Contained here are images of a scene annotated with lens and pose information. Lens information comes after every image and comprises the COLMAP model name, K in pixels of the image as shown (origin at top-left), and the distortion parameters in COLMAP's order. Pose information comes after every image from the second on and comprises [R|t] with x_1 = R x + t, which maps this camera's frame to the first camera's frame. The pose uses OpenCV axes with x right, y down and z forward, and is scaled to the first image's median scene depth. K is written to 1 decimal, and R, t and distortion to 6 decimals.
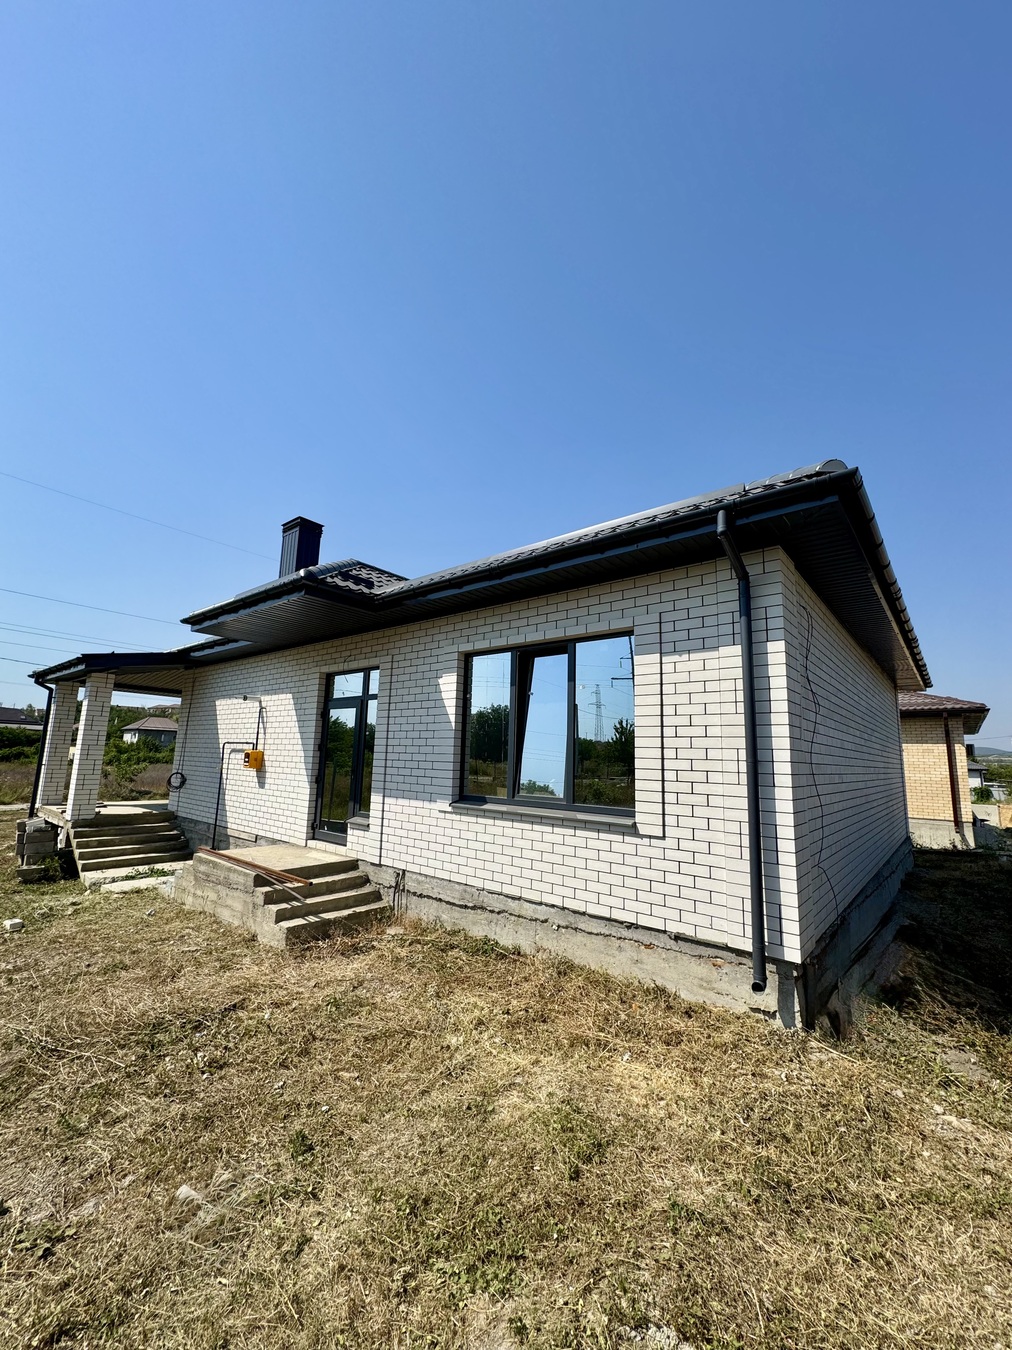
lens RADIAL K [[535.3, 0, 506.0], [0, 535.3, 681.8], [0, 0, 1]] dist [-0.002974, -0.000136]
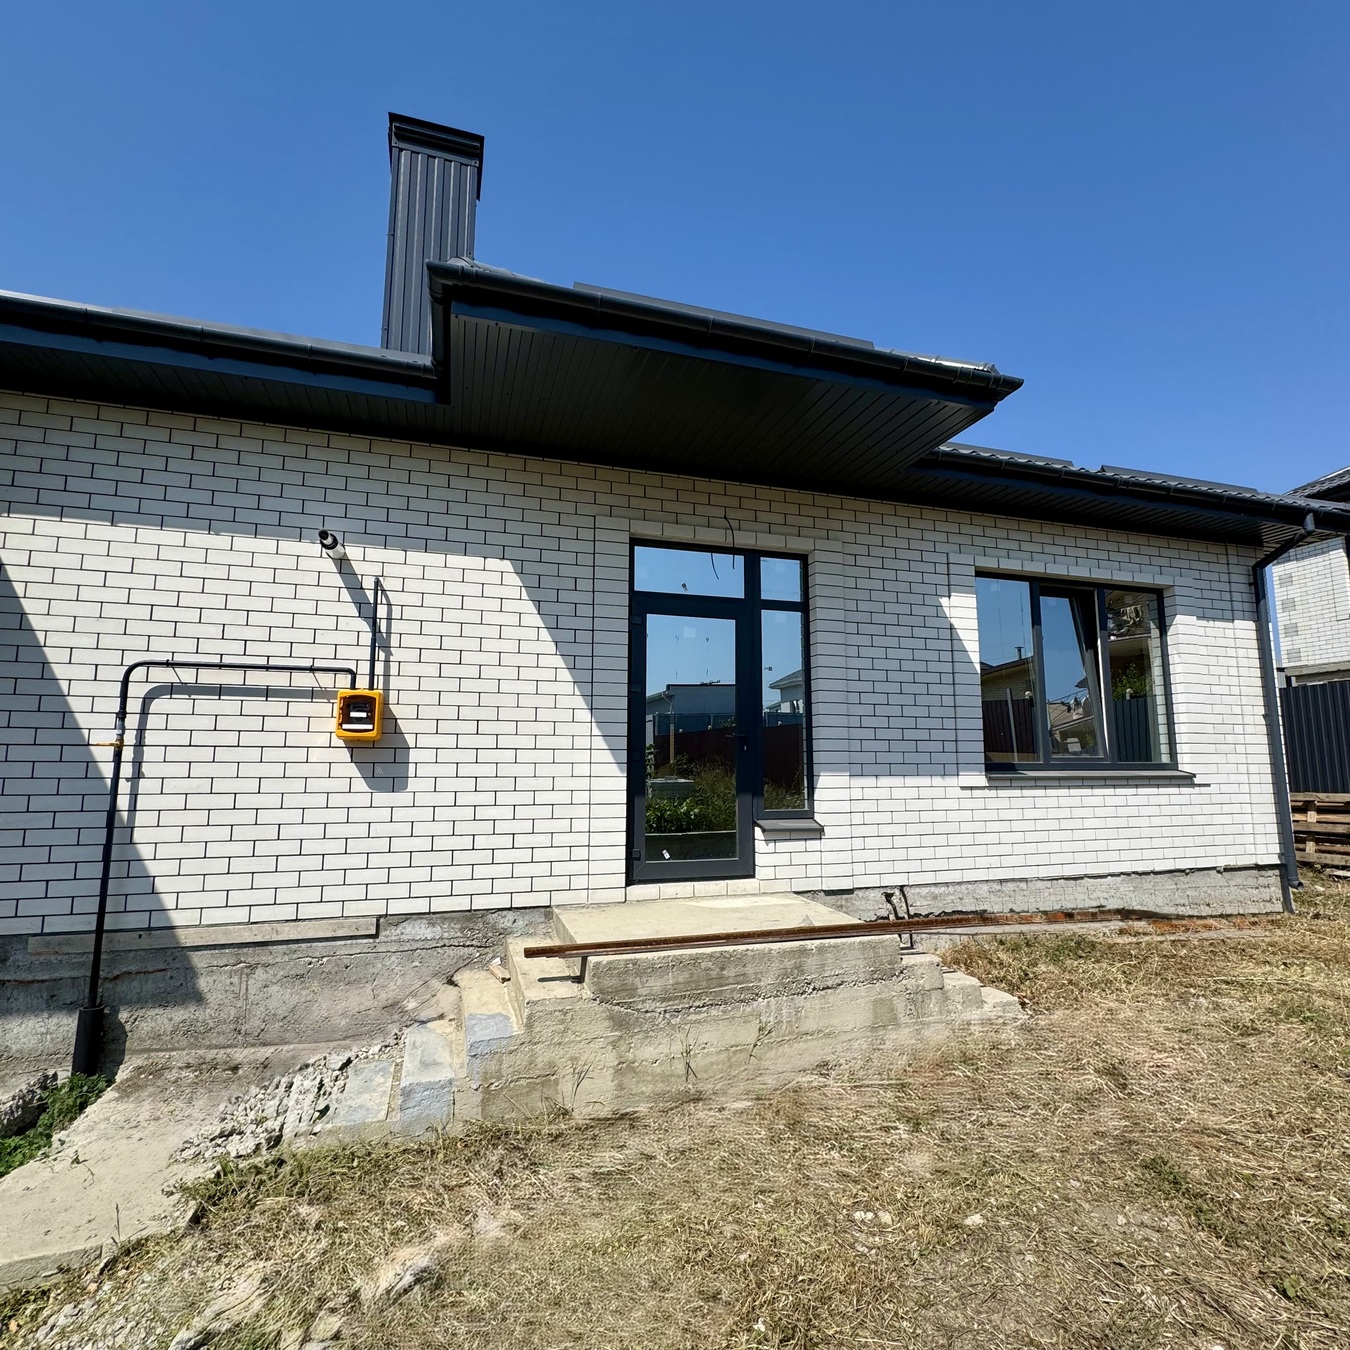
lens RADIAL K [[720.8, 0, 672.5], [0, 720.8, 670.6], [0, 0, 1]] dist [-0.001722, 0.000558]
pose [[0.544187, 0.073907, 0.835702, -1.104226], [-0.108337, 0.993963, -0.017357, 0.143652], [-0.831940, -0.081092, 0.548908, 0.794564]]
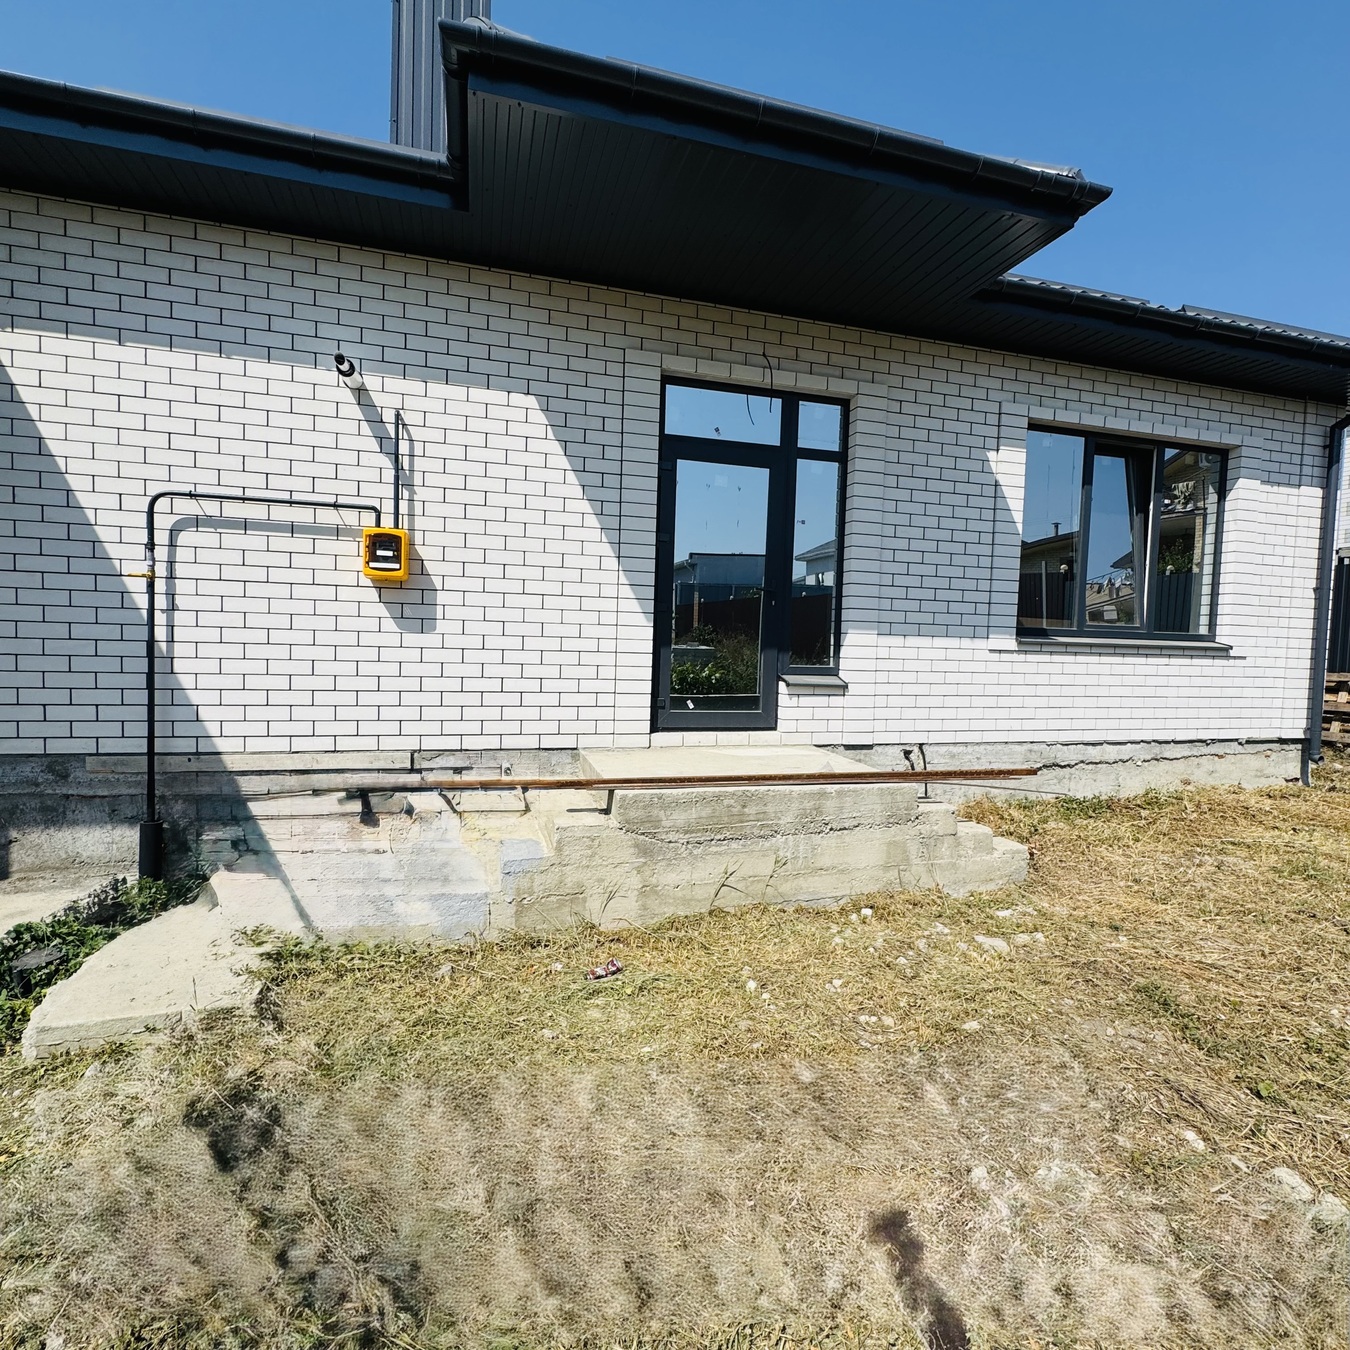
lens RADIAL K [[720.8, 0, 671.6], [0, 720.8, 674.5], [0, 0, 1]] dist [-0.001722, 0.000558]
pose [[0.568985, -0.058831, 0.820241, -1.100189], [-0.133253, 0.977660, 0.162557, 0.171482], [-0.811480, -0.201792, 0.548435, 0.802005]]
